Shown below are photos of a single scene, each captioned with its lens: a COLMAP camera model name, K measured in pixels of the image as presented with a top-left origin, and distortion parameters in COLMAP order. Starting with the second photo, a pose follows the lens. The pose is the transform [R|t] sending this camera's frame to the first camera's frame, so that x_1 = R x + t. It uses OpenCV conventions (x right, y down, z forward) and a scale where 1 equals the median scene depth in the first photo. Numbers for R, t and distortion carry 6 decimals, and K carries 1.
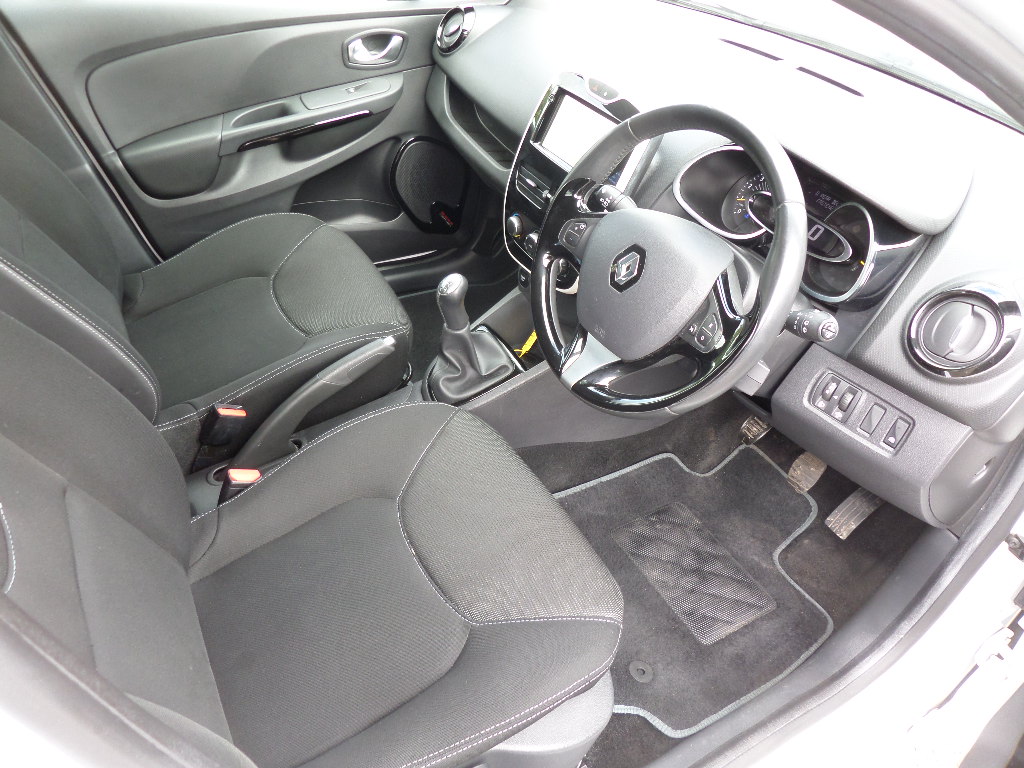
lens RADIAL K [[730.4, 0, 514.1], [0, 730.4, 385.8], [0, 0, 1]] dist [0.016698, 0.004456]
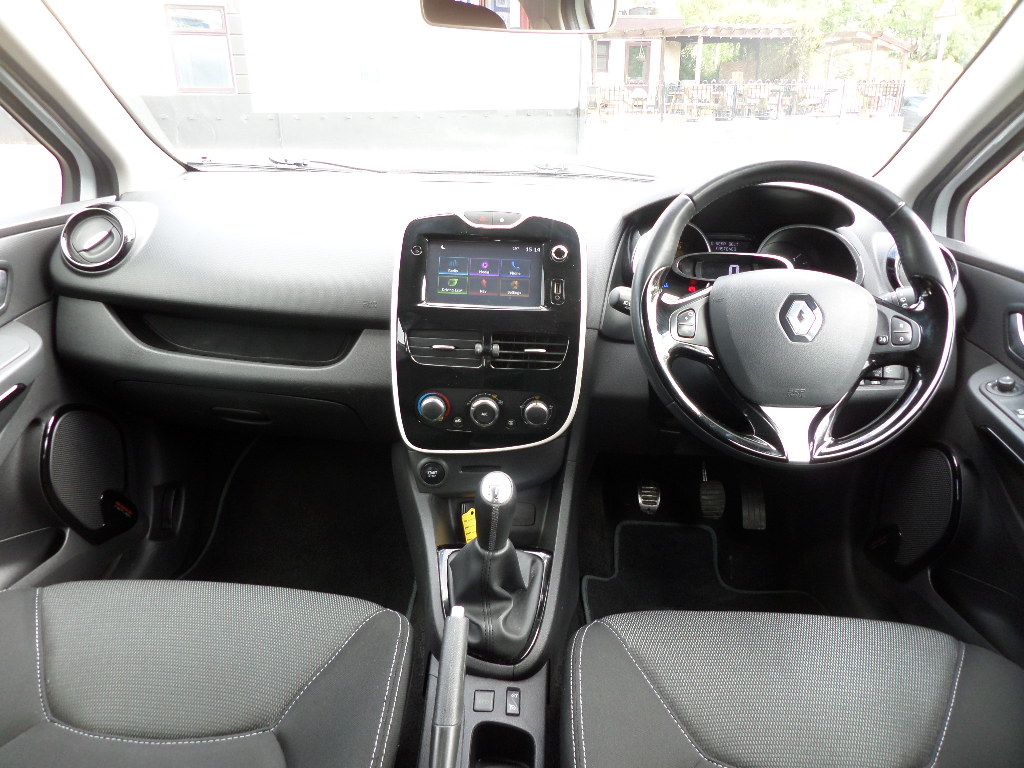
lens RADIAL K [[730.4, 0, 514.1], [0, 730.4, 385.8], [0, 0, 1]] dist [0.016698, 0.004456]
pose [[0.532324, -0.355060, 0.768481, -0.528166], [0.543862, 0.839103, 0.010958, -0.193501], [-0.648725, 0.412114, 0.639779, 0.425547]]
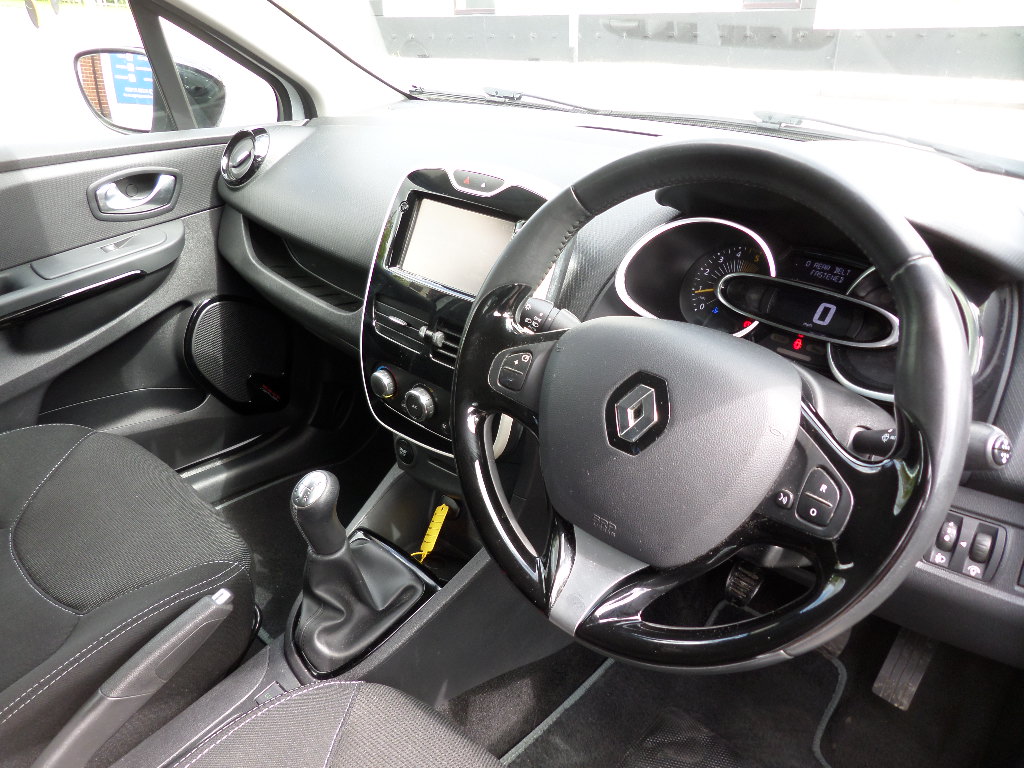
lens RADIAL K [[730.4, 0, 514.1], [0, 730.4, 385.8], [0, 0, 1]] dist [0.016698, 0.004456]
pose [[0.952217, -0.180216, 0.246589, -0.052338], [0.225010, 0.959872, -0.167381, -0.068903], [-0.206529, 0.214868, 0.954556, 0.297247]]
